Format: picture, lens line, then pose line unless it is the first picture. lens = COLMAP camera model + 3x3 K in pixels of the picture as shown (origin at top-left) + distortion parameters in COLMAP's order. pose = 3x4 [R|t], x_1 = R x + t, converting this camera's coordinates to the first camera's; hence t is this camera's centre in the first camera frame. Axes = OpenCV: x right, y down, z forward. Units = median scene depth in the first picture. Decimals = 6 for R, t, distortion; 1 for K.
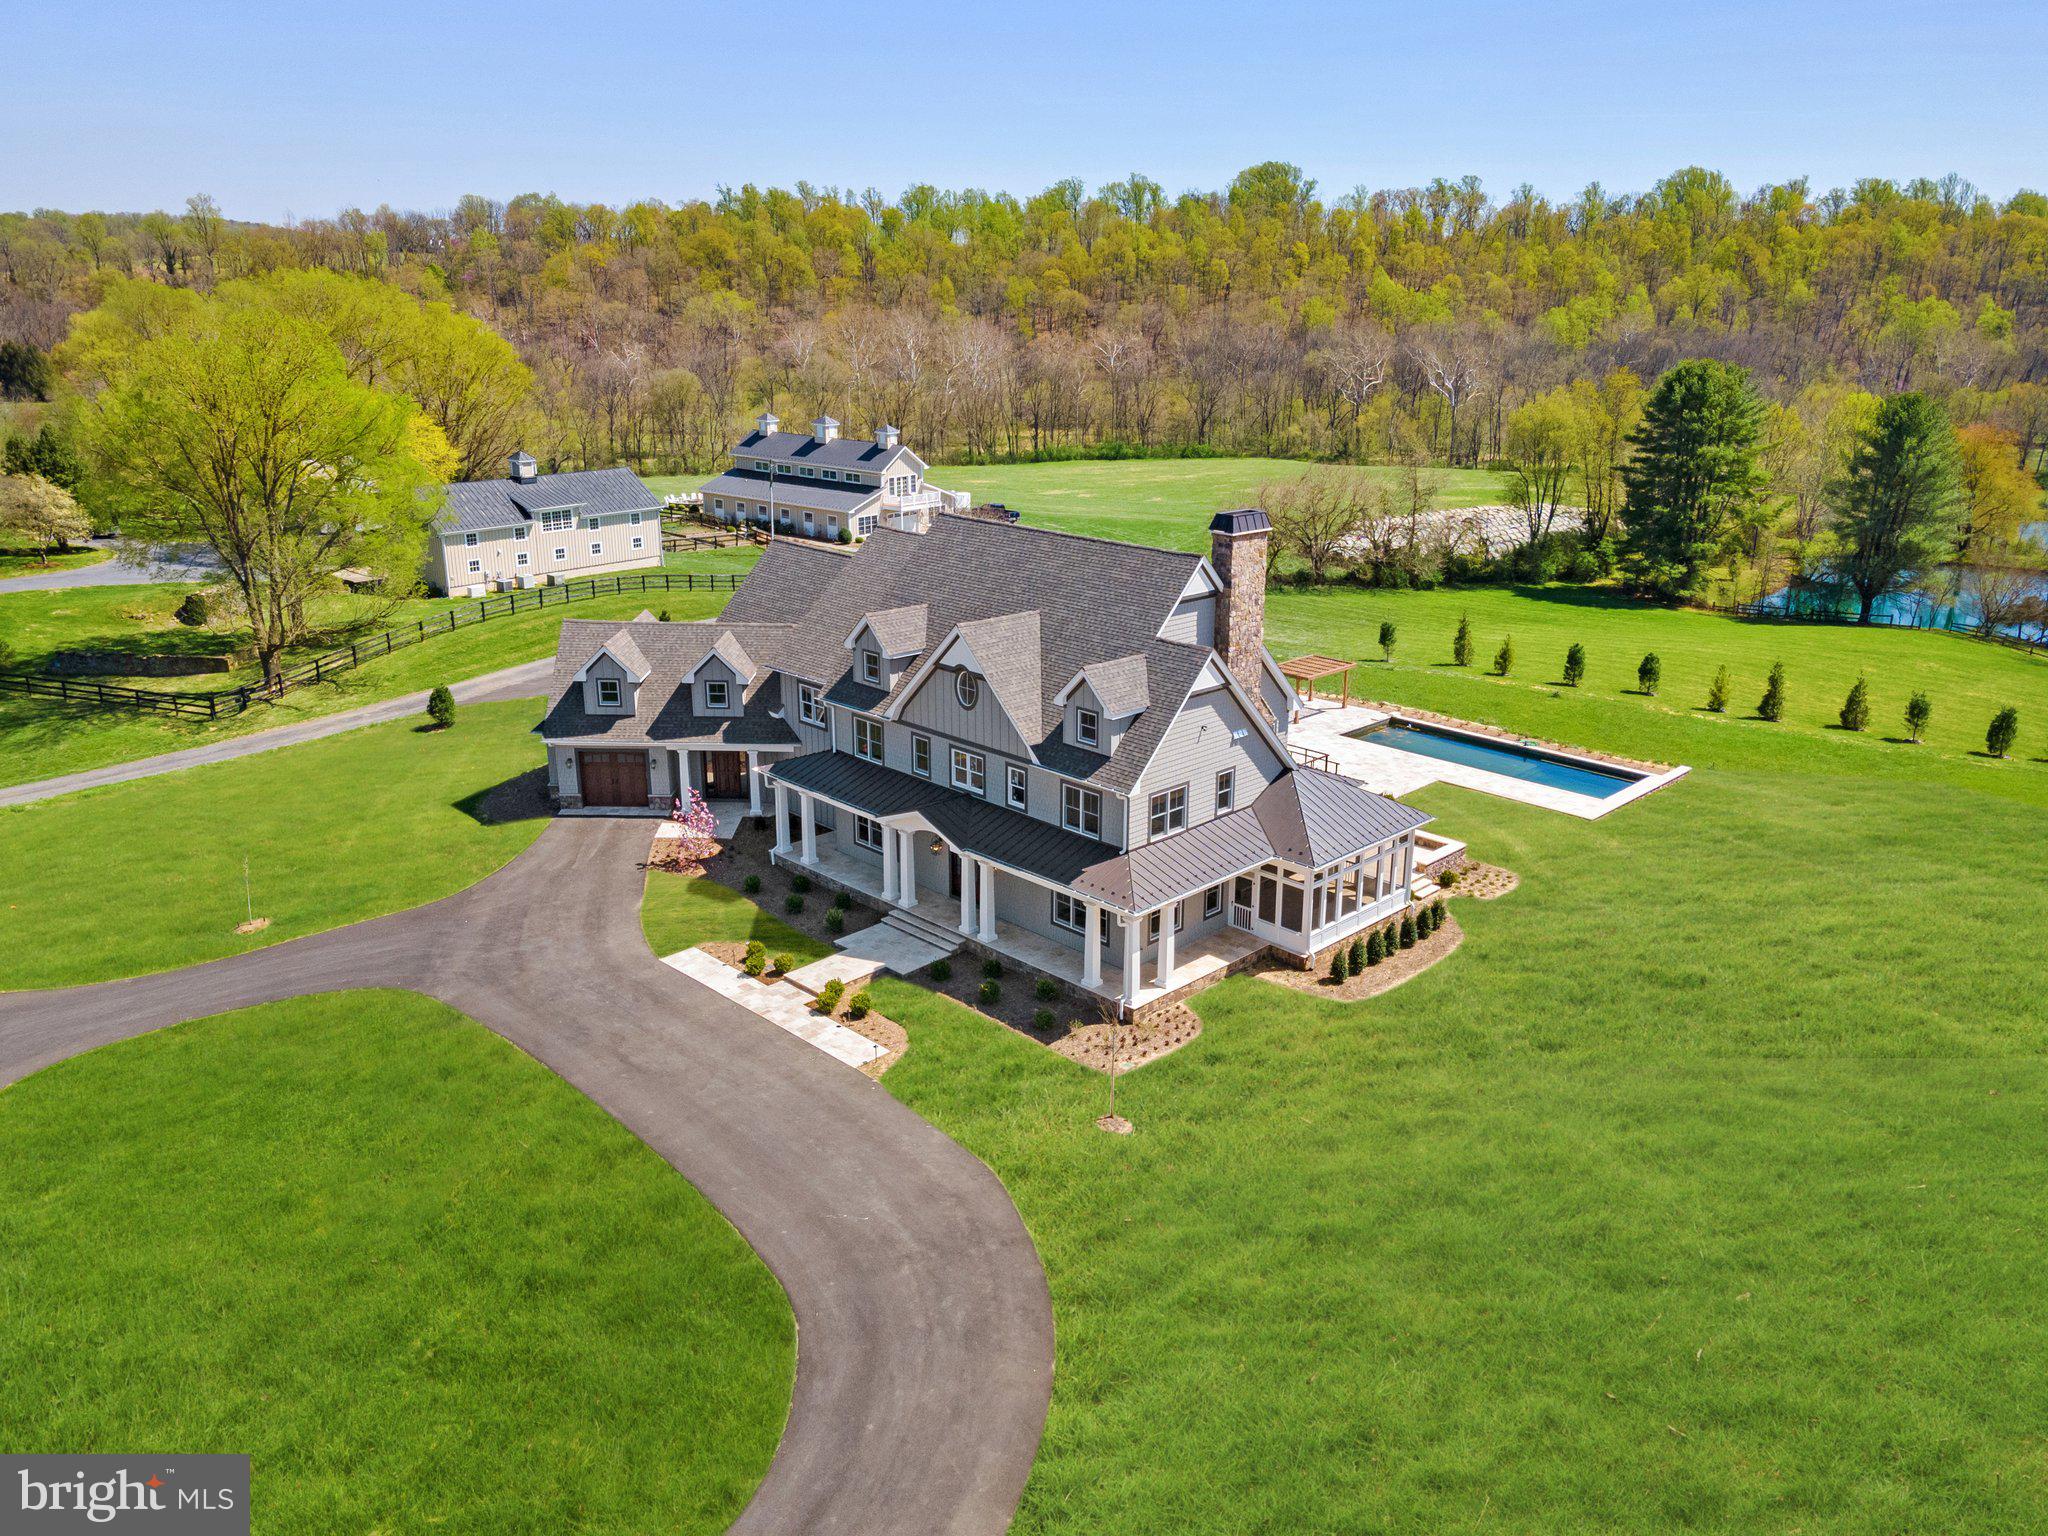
lens RADIAL K [[1479.6, 0, 1117.1], [0, 1479.6, 834.2], [0, 0, 1]] dist [0.007091, 0.001839]
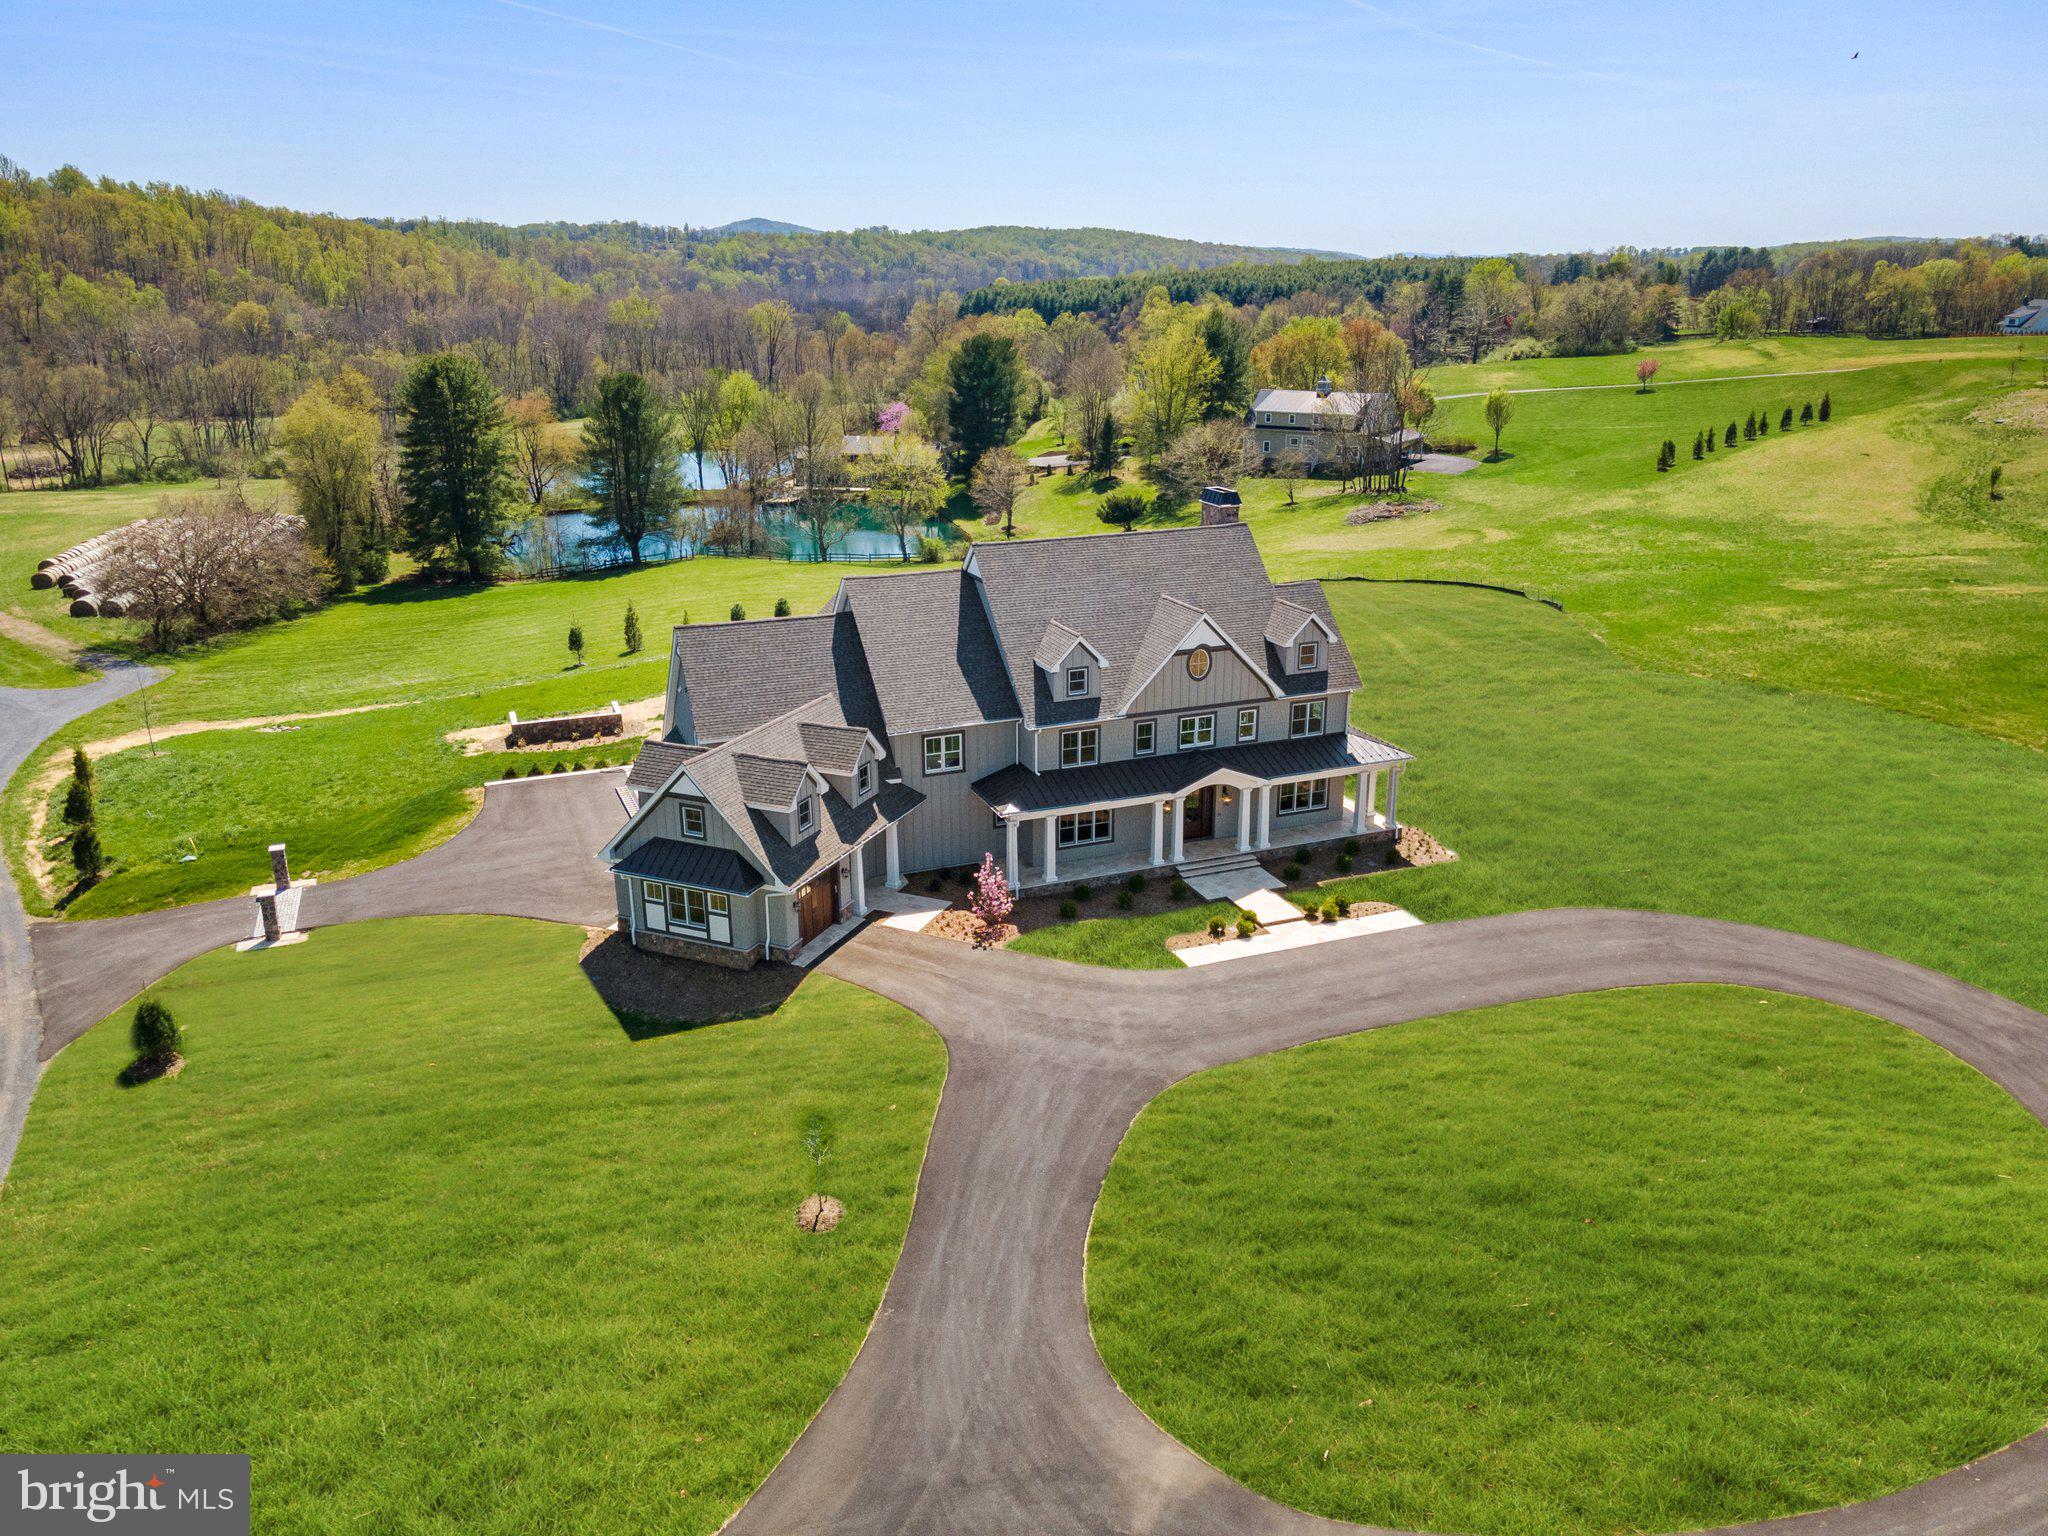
lens RADIAL K [[1405.4, 0, 1101.5], [0, 1405.4, 716.7], [0, 0, 1]] dist [0.038823, 0.000770]
pose [[0.424754, -0.284917, 0.859306, -0.966994], [0.320581, 0.935018, 0.151558, -0.218363], [-0.846648, 0.211103, 0.488491, 0.422516]]
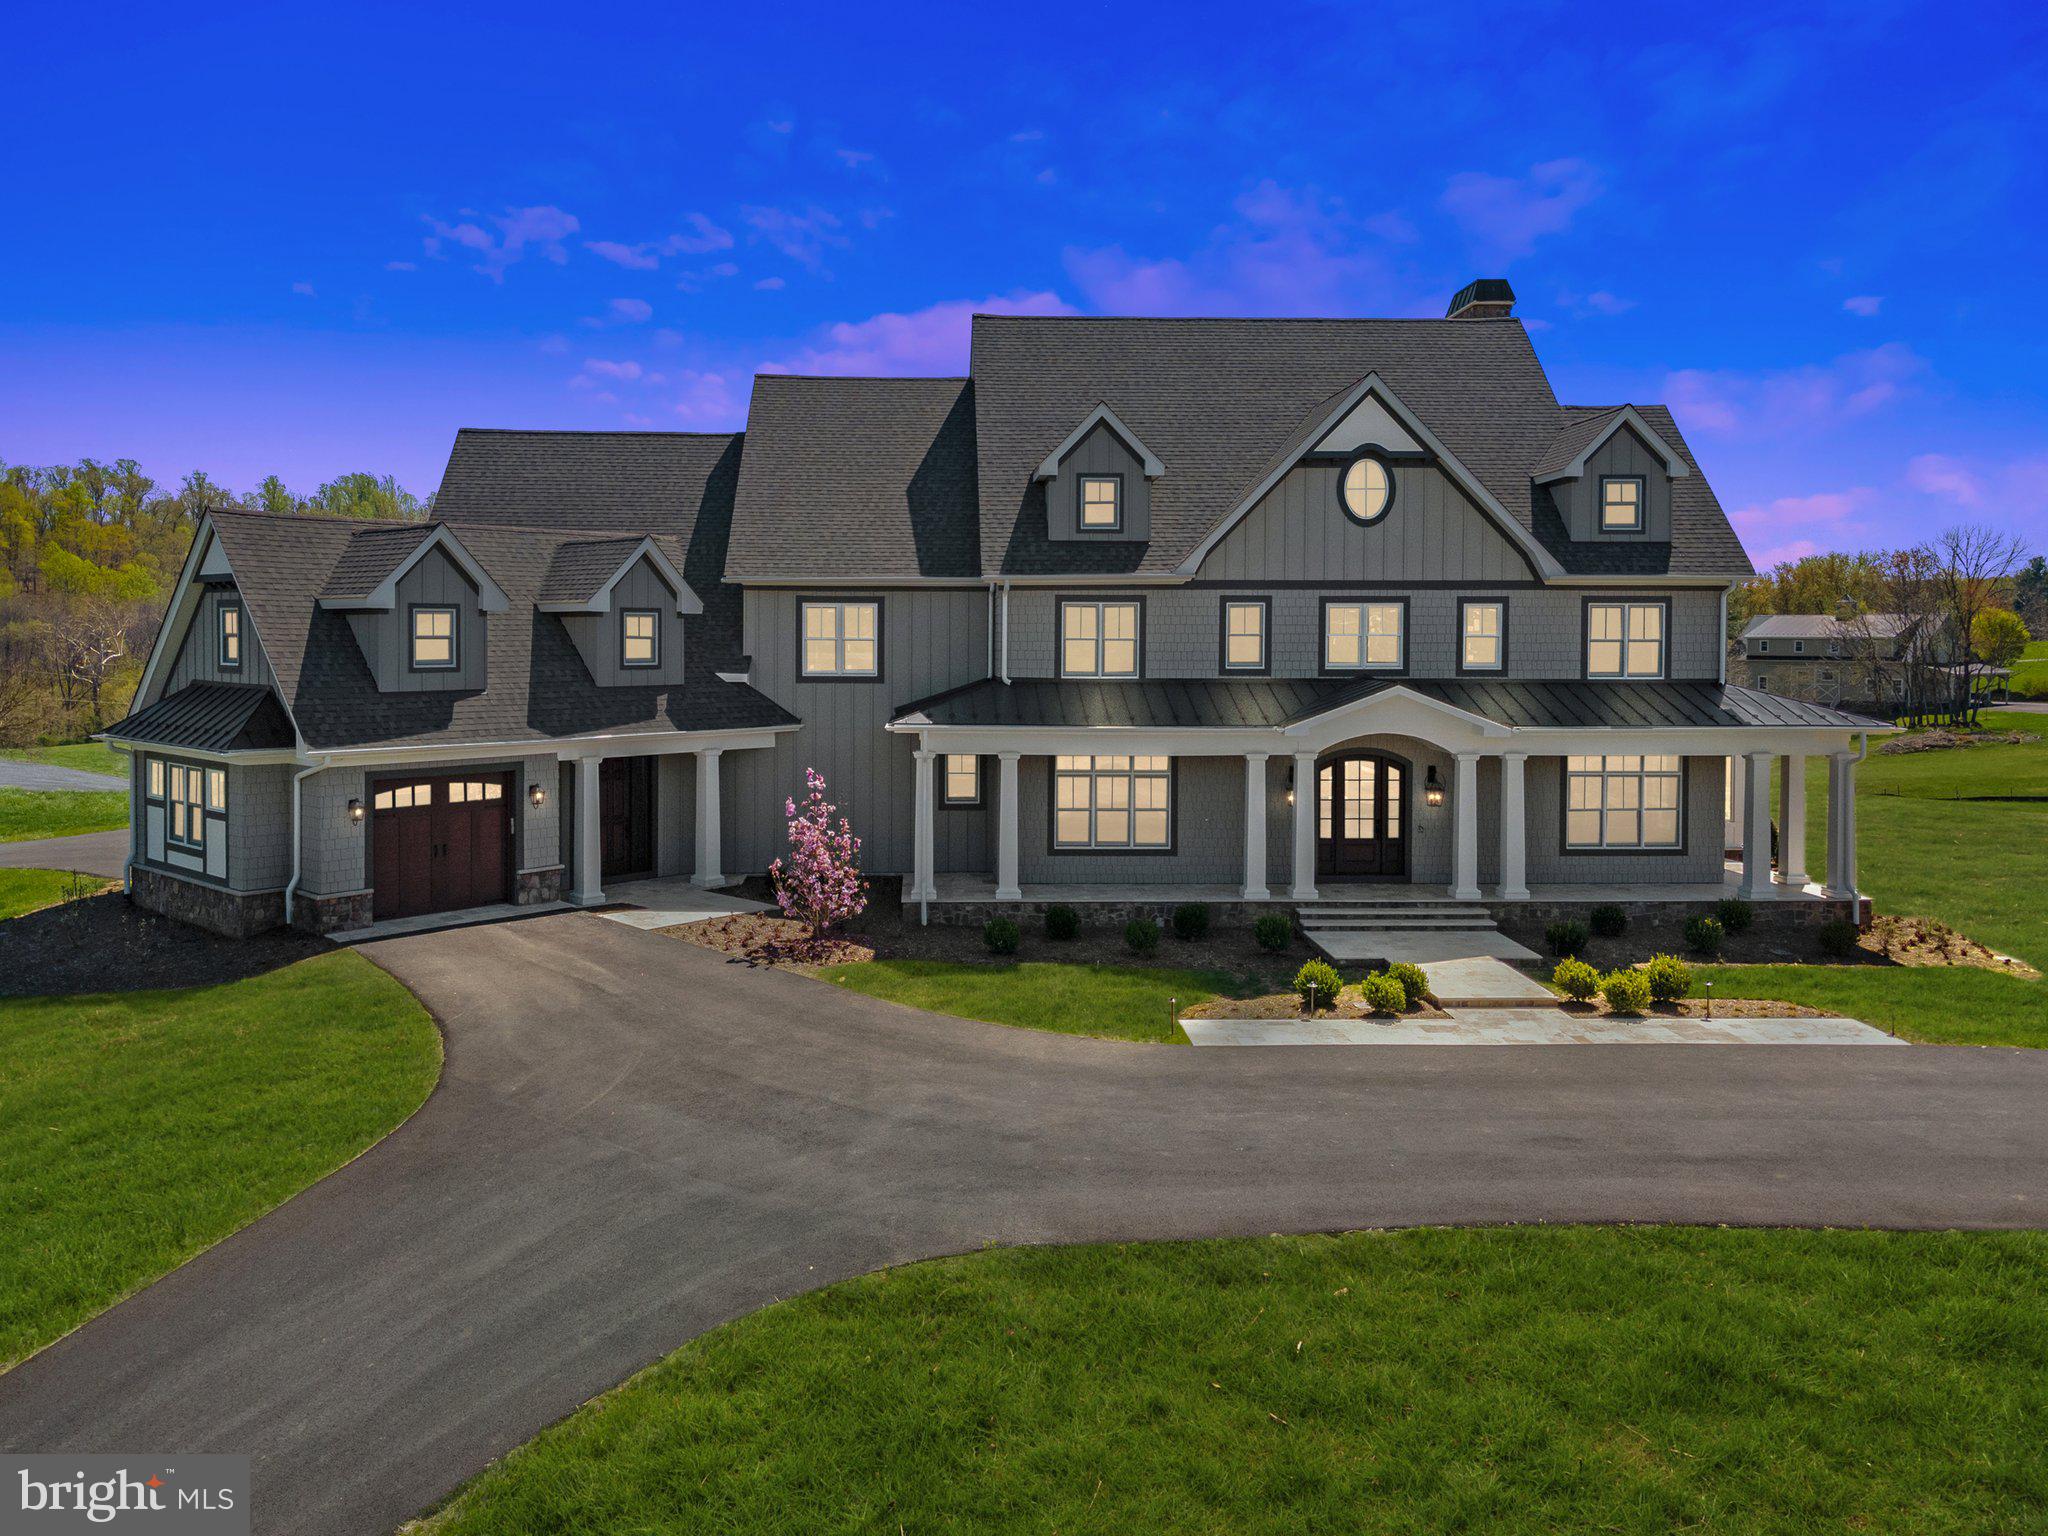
lens RADIAL K [[1532.3, 0, 1027.2], [0, 1532.3, 645.9], [0, 0, 1]] dist [0.036501, 0.003226]
pose [[0.711244, -0.039339, 0.701844, -0.532001], [0.259608, 0.942548, -0.210254, 0.046621], [-0.653250, 0.331746, 0.680594, 0.575251]]
